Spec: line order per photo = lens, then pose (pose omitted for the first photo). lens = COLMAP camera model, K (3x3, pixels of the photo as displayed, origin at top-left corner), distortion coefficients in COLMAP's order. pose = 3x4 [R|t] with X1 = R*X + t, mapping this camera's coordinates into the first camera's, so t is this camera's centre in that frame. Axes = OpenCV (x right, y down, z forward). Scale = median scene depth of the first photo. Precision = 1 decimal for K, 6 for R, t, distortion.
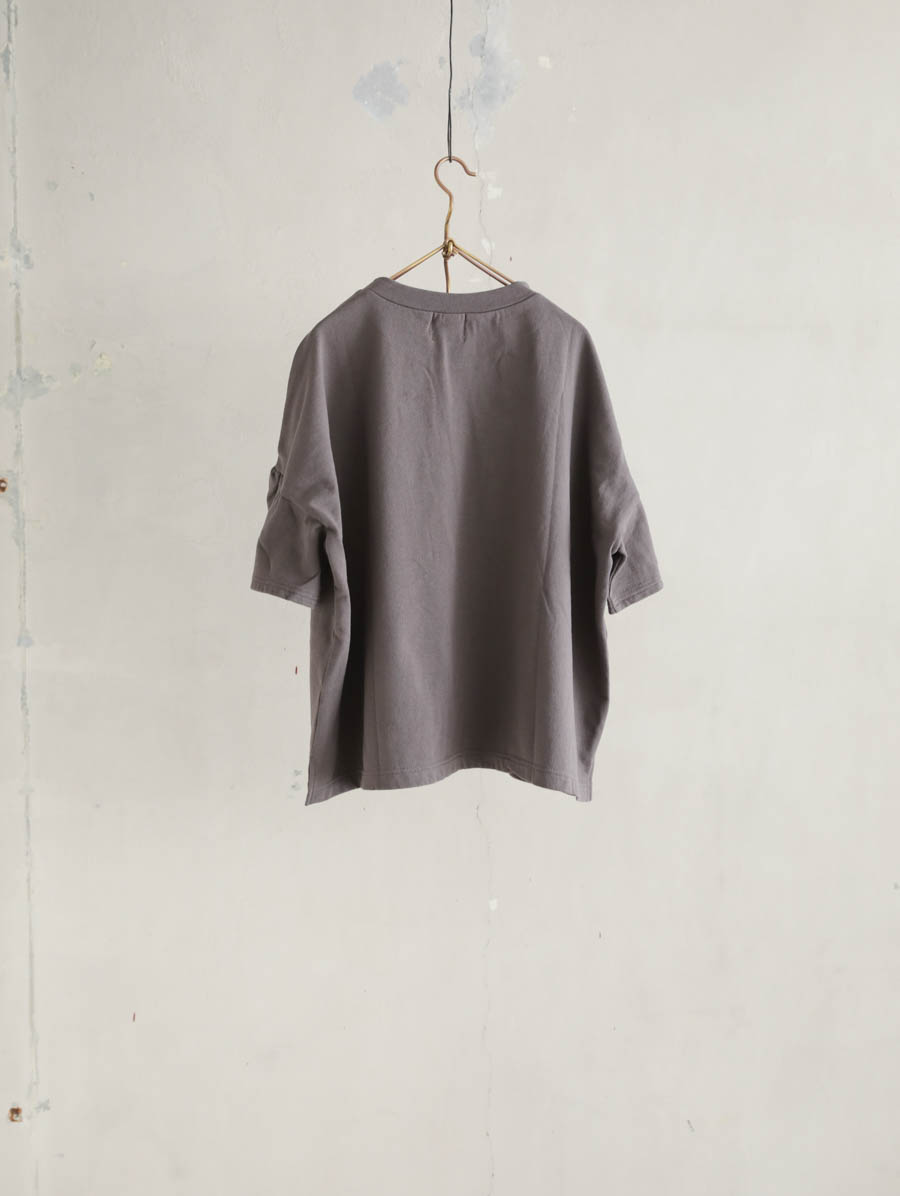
lens RADIAL K [[1644.9, 0, 438.6], [0, 1644.9, 596.0], [0, 0, 1]] dist [-0.015093, 0.000000]
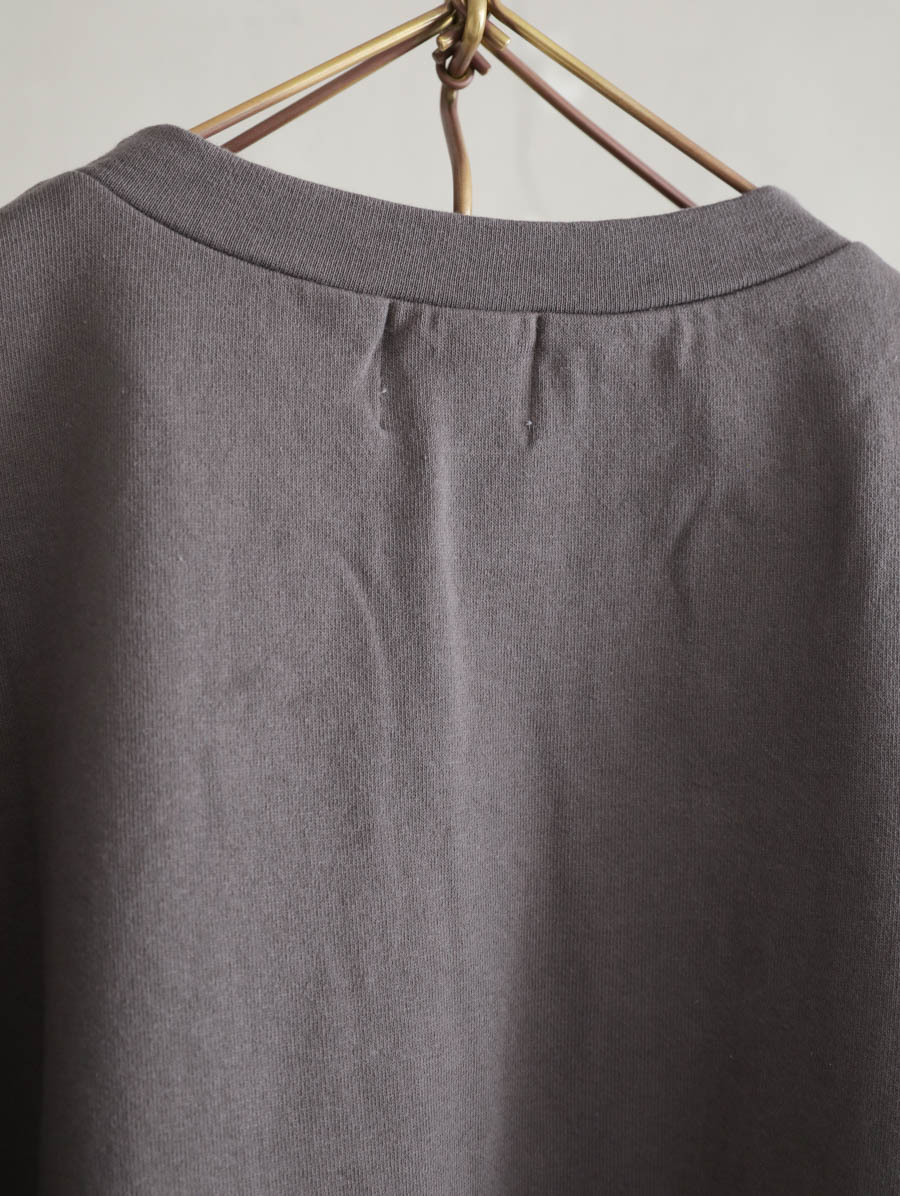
lens RADIAL K [[1644.9, 0, 449.7], [0, 1644.9, 600.9], [0, 0, 1]] dist [-0.015093, 0.000000]
pose [[0.997936, 0.026017, 0.058703, -0.007077], [-0.017780, 0.990451, -0.136713, -0.104680], [-0.061699, 0.135388, 0.988870, 0.791634]]
